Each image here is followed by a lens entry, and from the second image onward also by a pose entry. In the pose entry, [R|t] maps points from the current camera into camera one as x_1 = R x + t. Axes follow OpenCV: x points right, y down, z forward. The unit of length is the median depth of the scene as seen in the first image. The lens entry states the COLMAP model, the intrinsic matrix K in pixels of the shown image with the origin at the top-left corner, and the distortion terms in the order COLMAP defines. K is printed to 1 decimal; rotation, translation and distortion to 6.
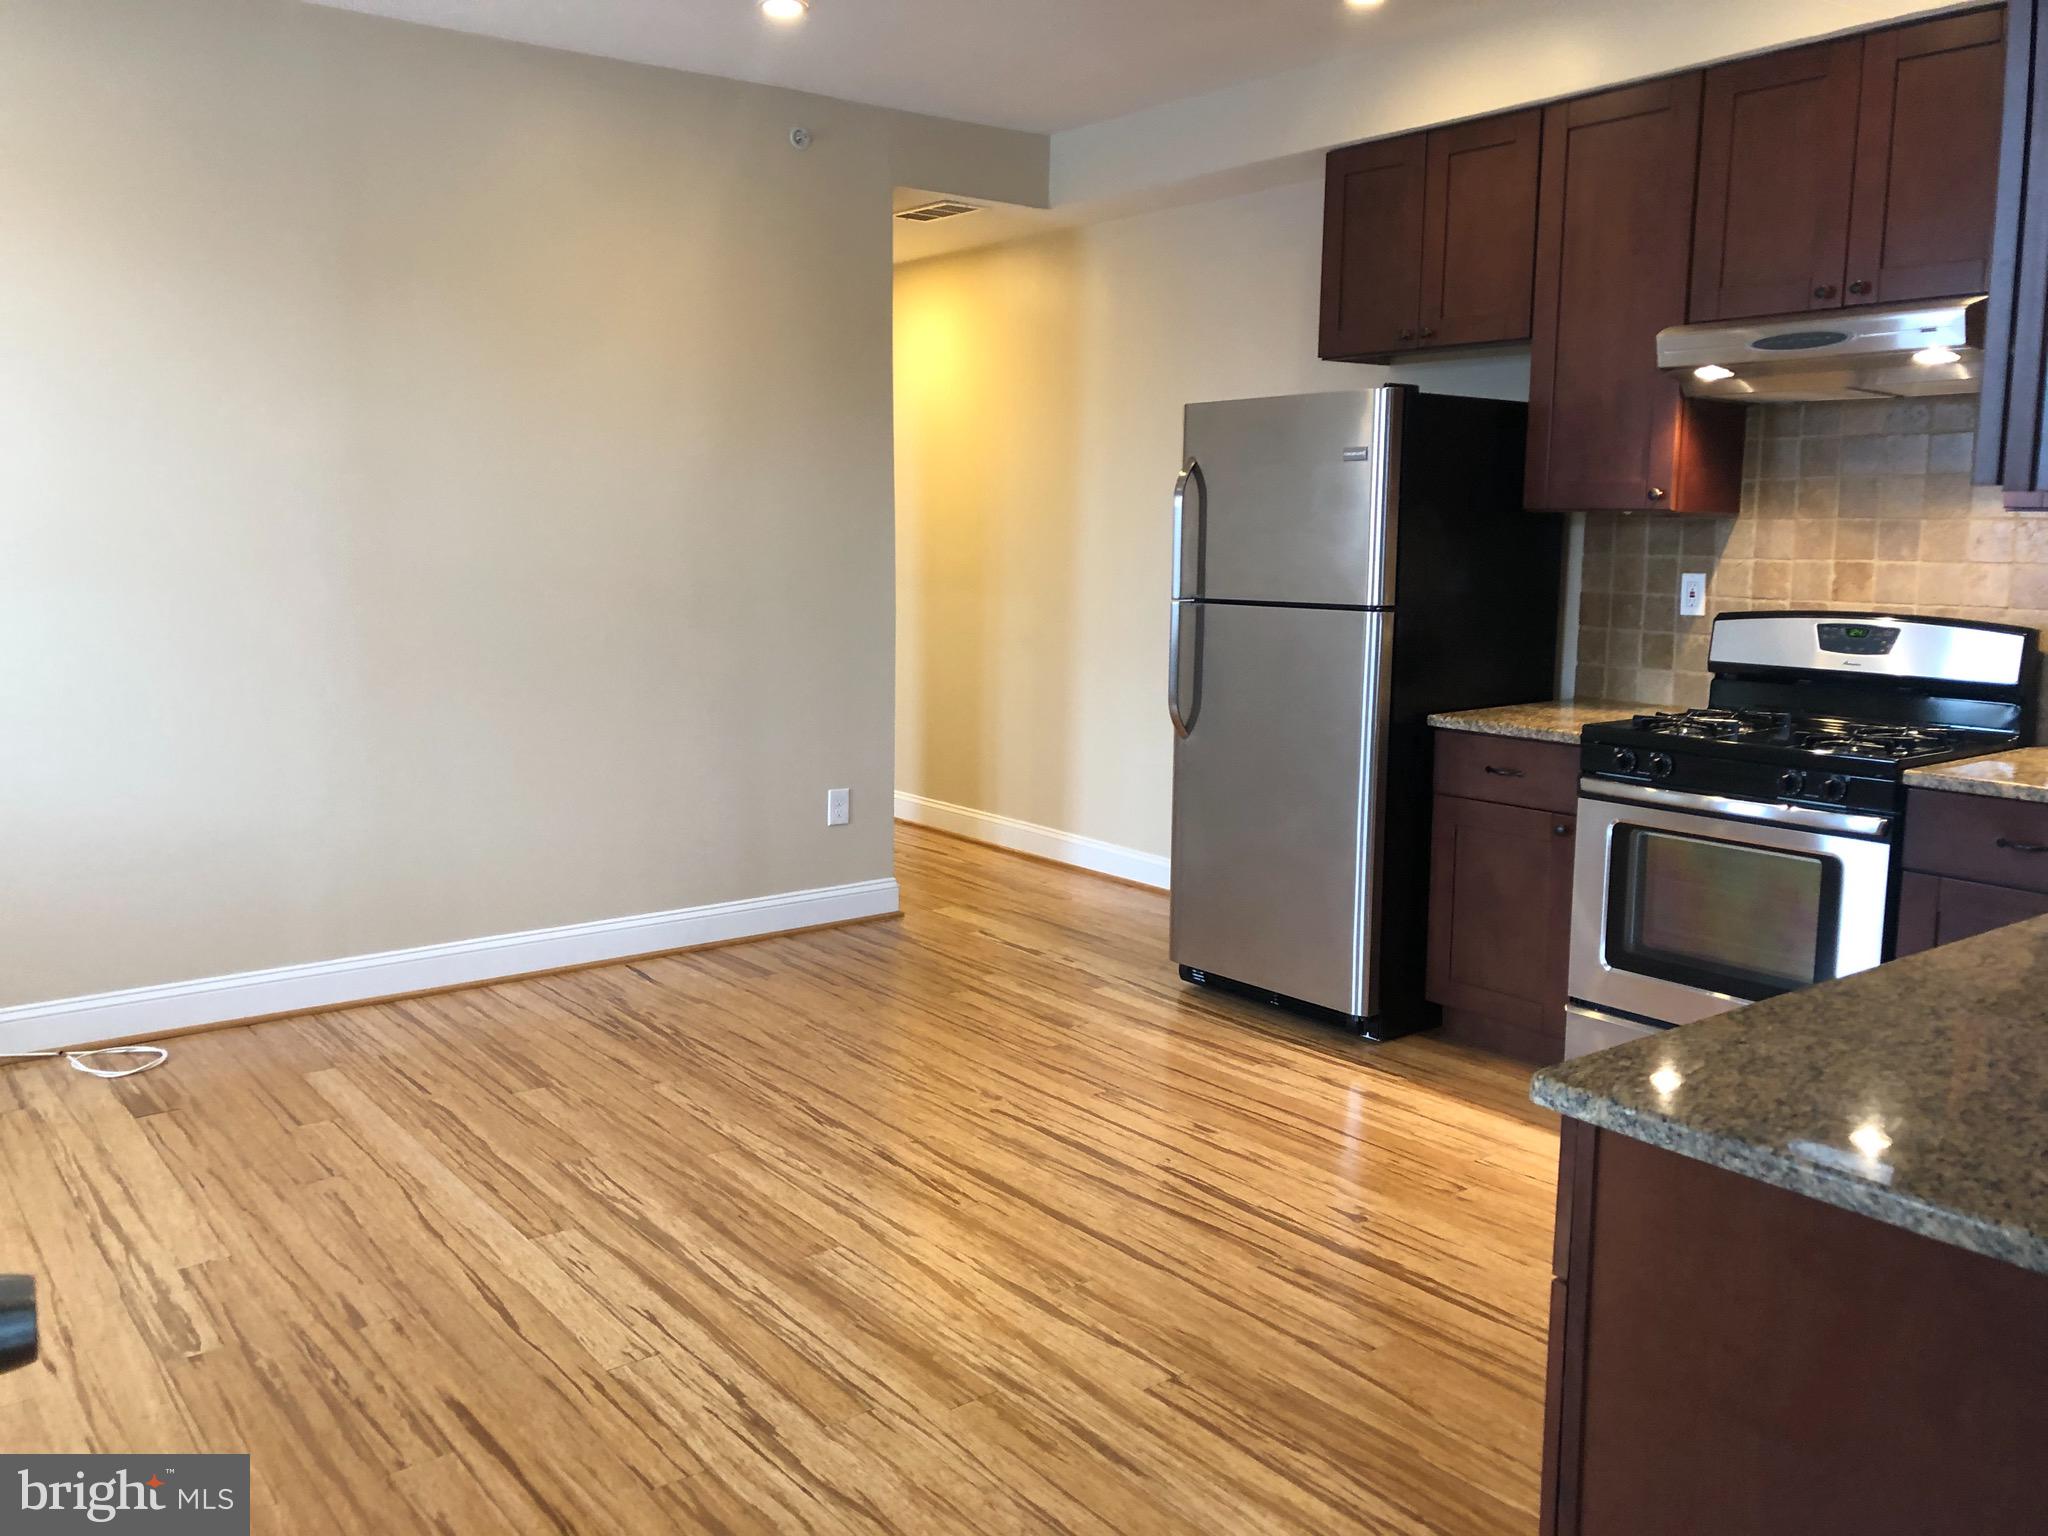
lens RADIAL K [[1683.3, 0, 1024.0], [0, 1683.3, 768.0], [0, 0, 1]] dist [0.053605, -0.048510]
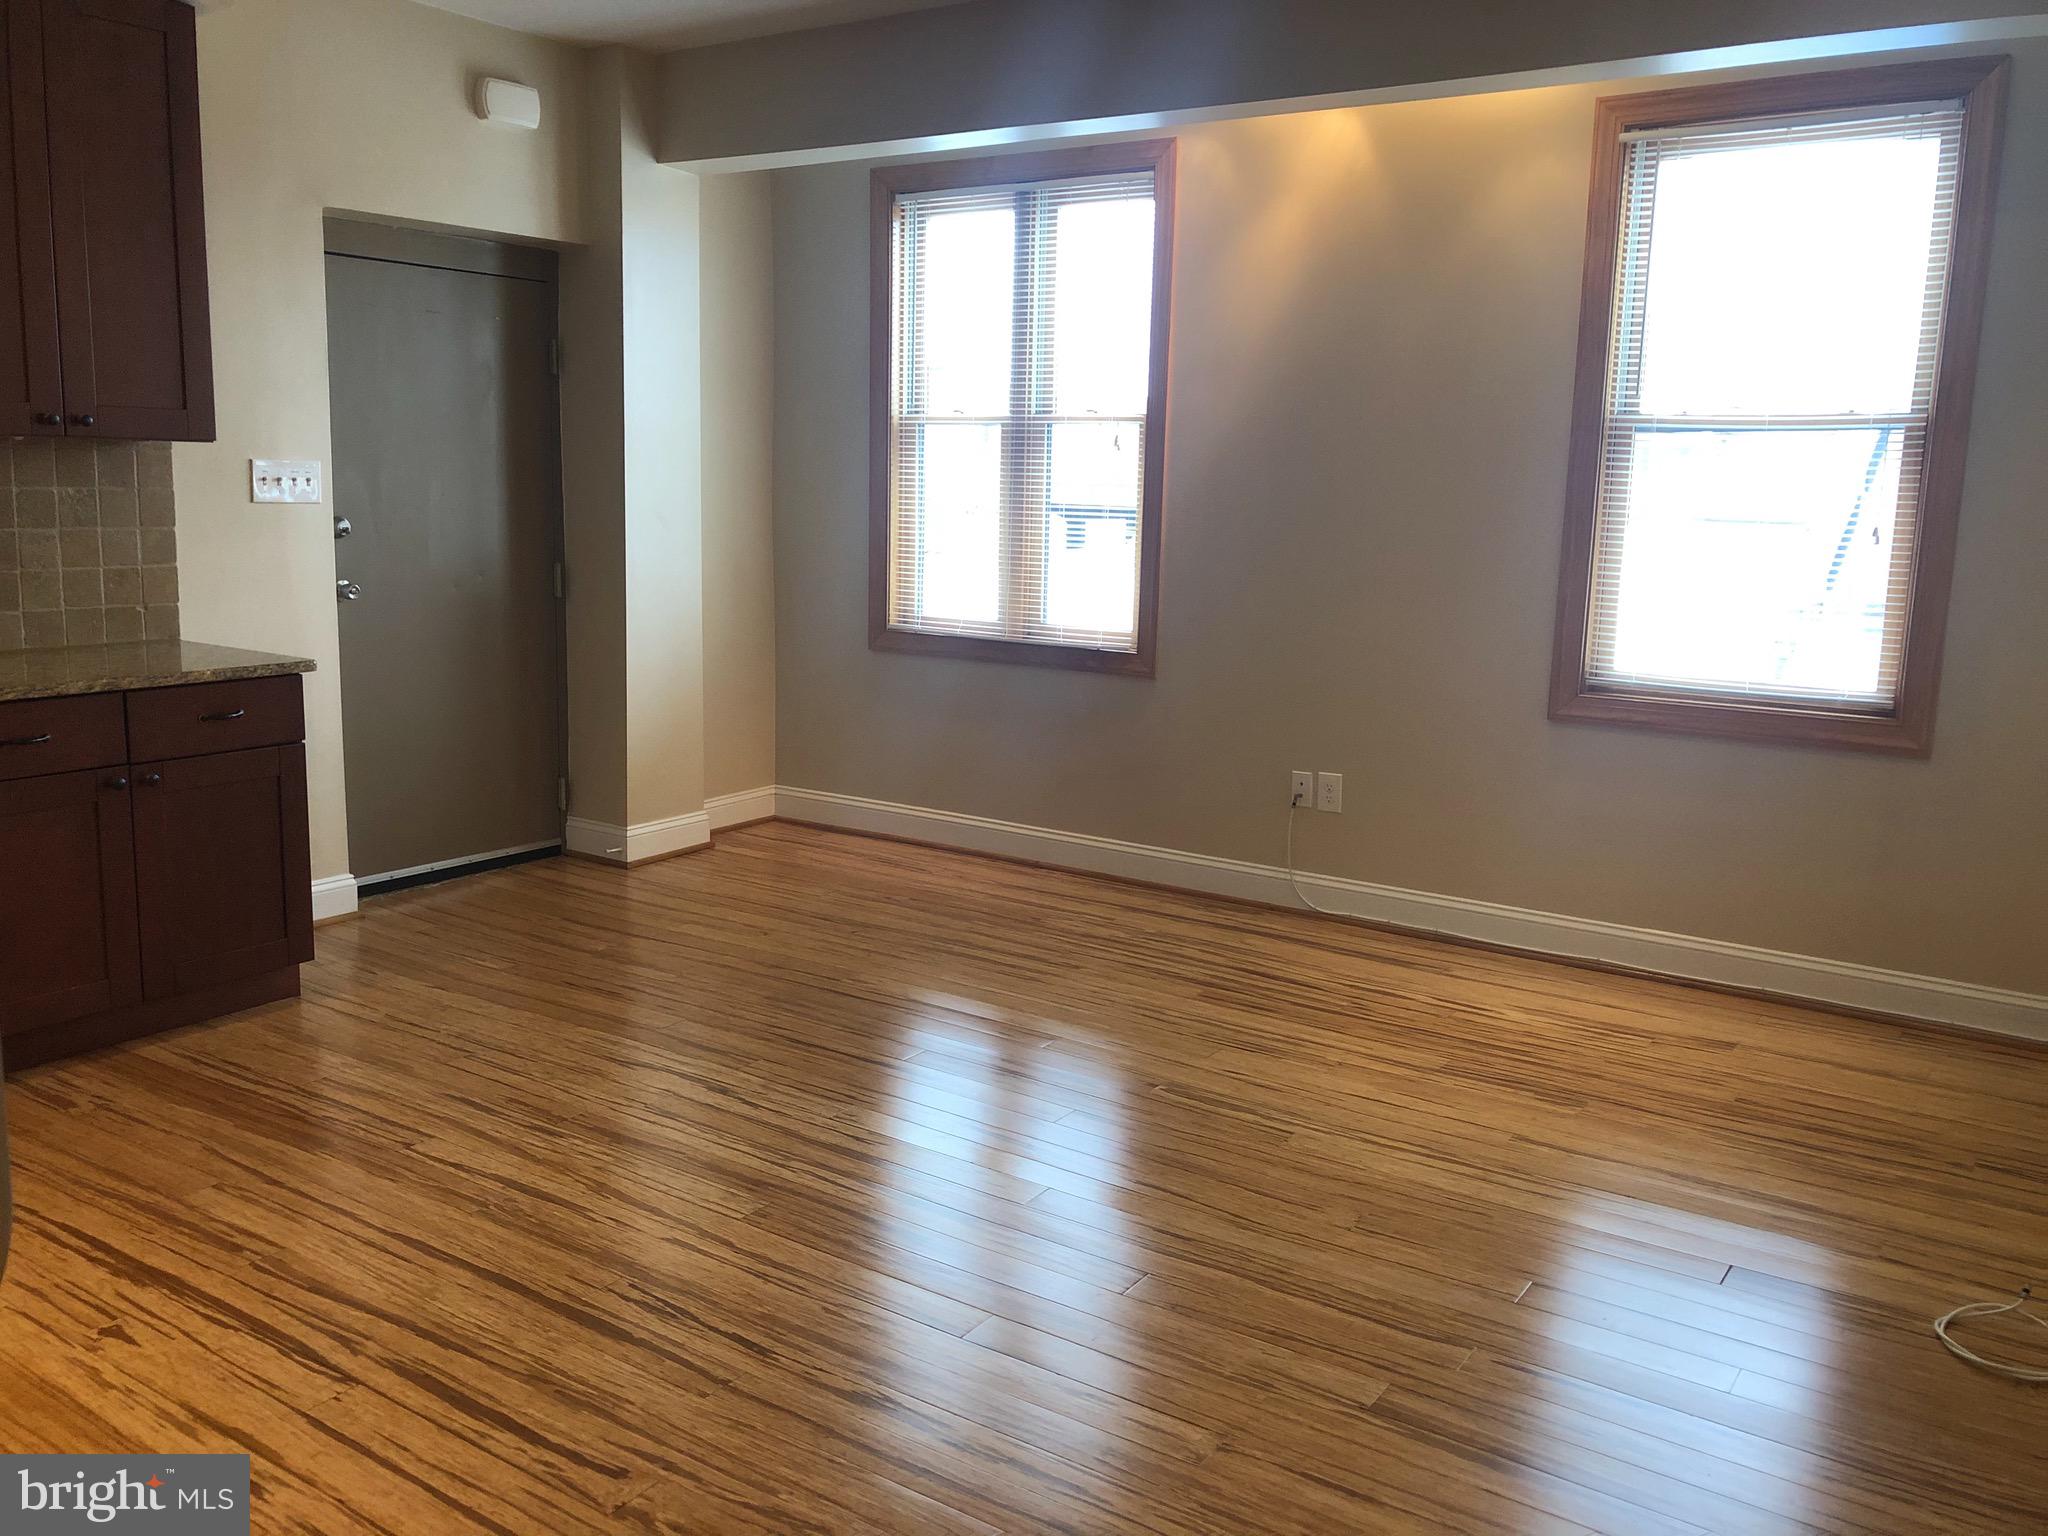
lens RADIAL K [[1662.0, 0, 1024.0], [0, 1662.0, 768.0], [0, 0, 1]] dist [-0.008192, -0.000636]
pose [[-0.948576, 0.022733, -0.315732, 0.027544], [-0.079940, 0.947886, 0.308419, -0.232652], [0.306289, 0.317799, -0.897324, 1.574288]]
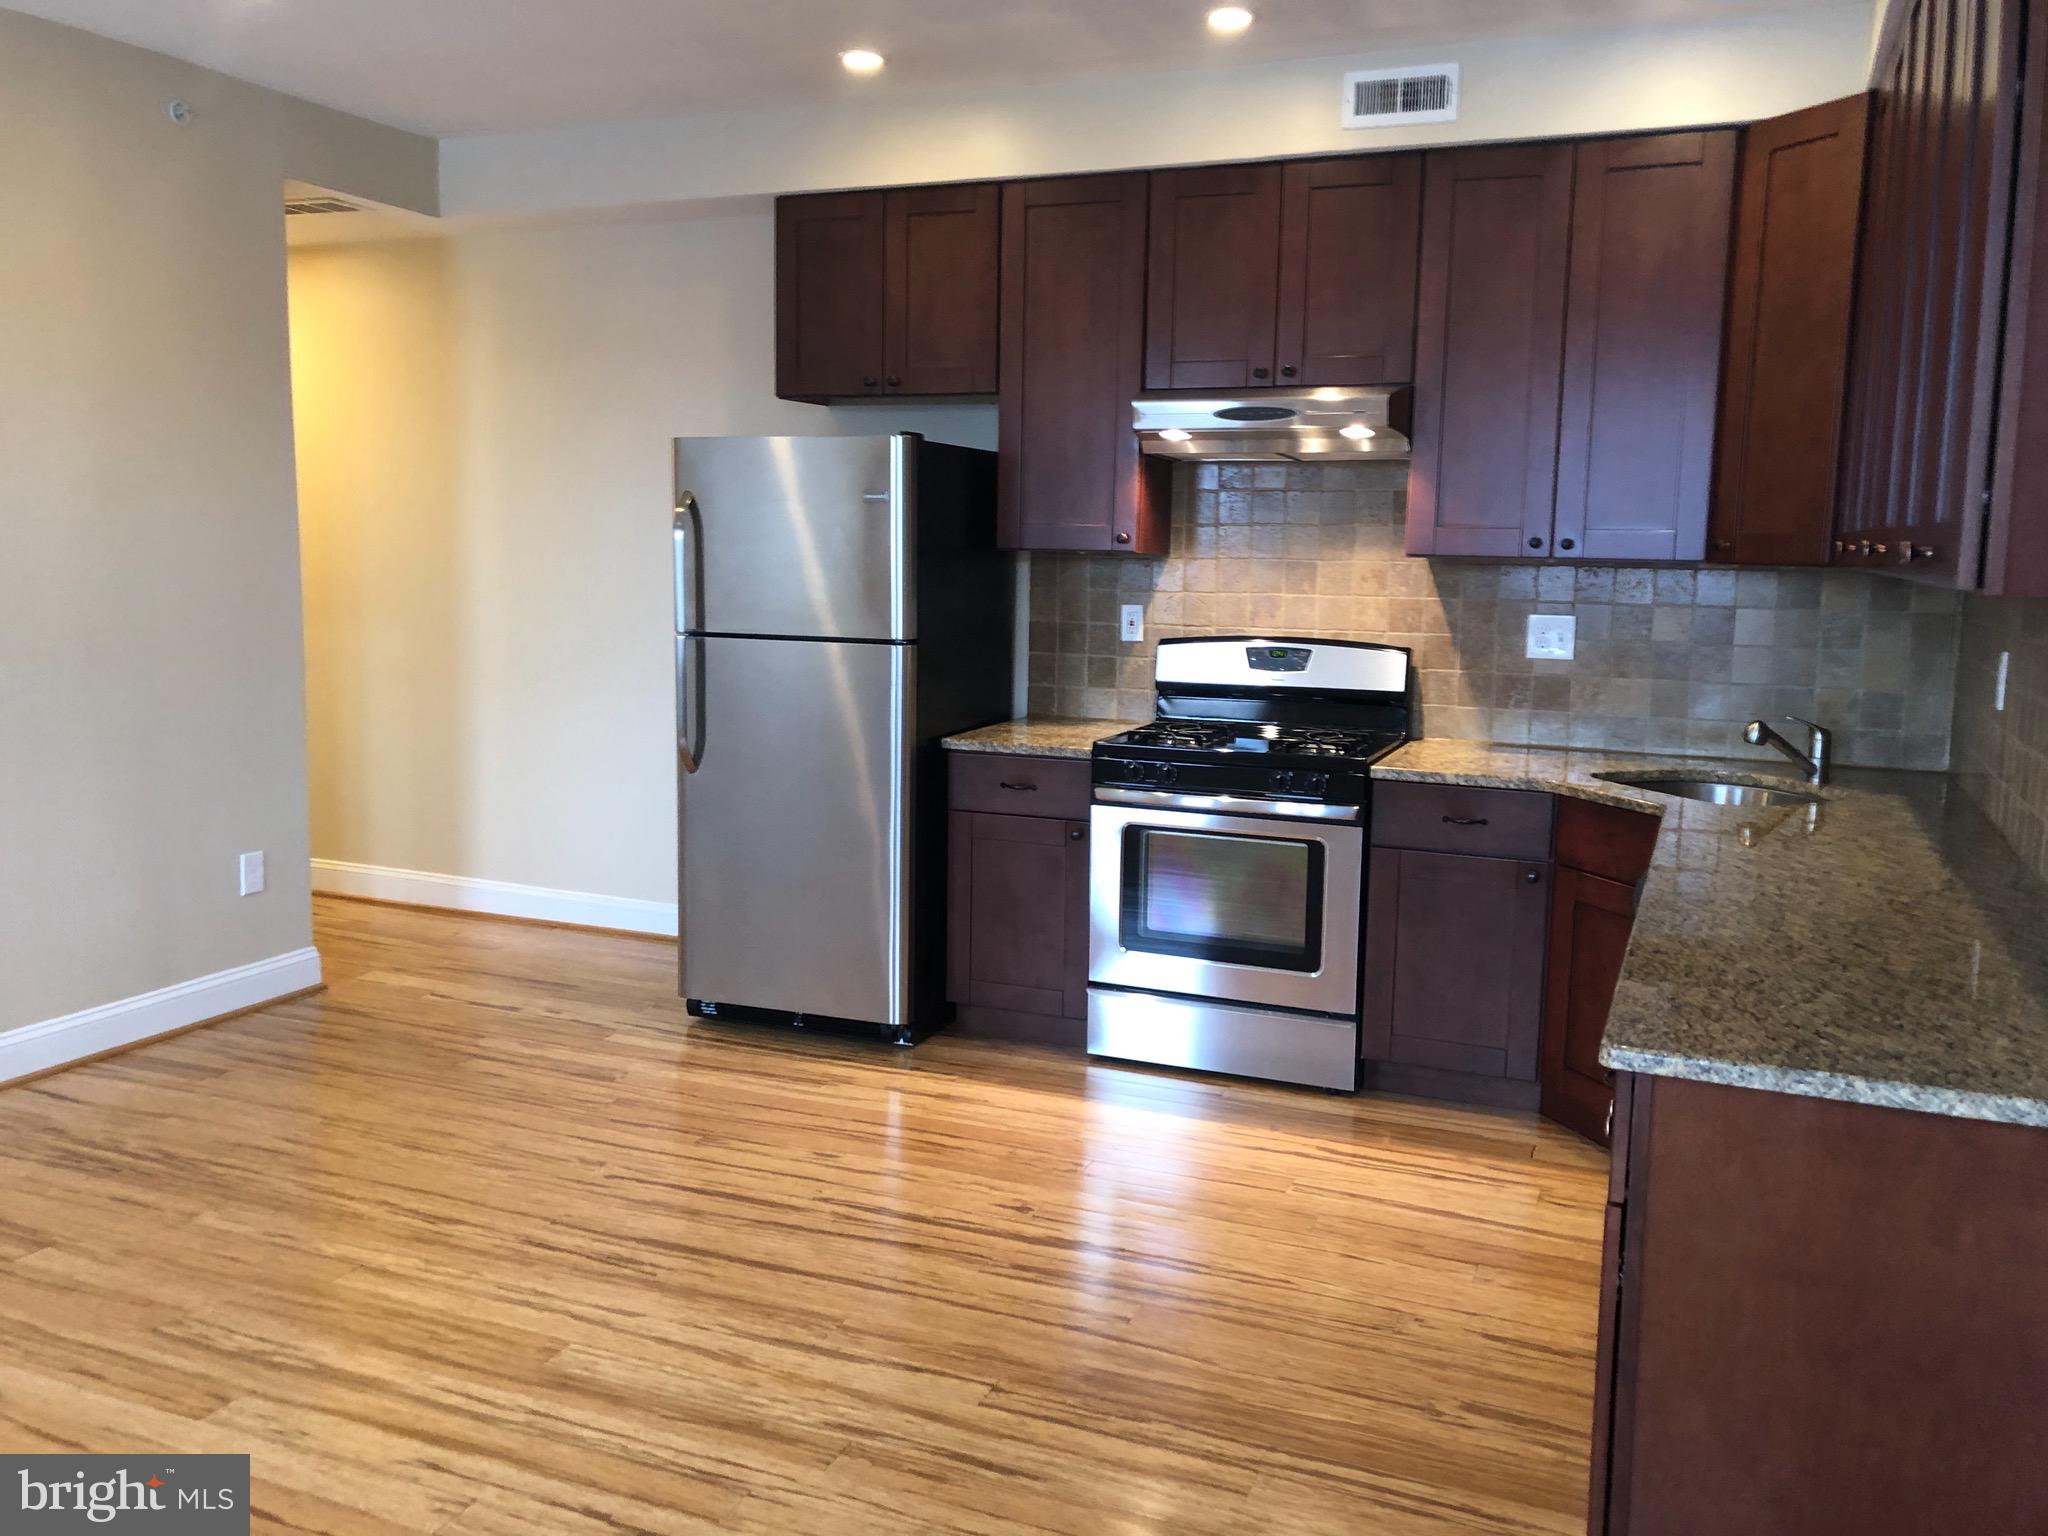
lens RADIAL K [[1680.1, 0, 1004.1], [0, 1680.1, 768.8], [0, 0, 1]] dist [0.054592, -0.056133]
pose [[0.874371, -0.061695, 0.481321, -0.285920], [0.062853, 0.997928, 0.013735, -0.028482], [-0.481171, 0.018243, 0.876437, 0.048446]]
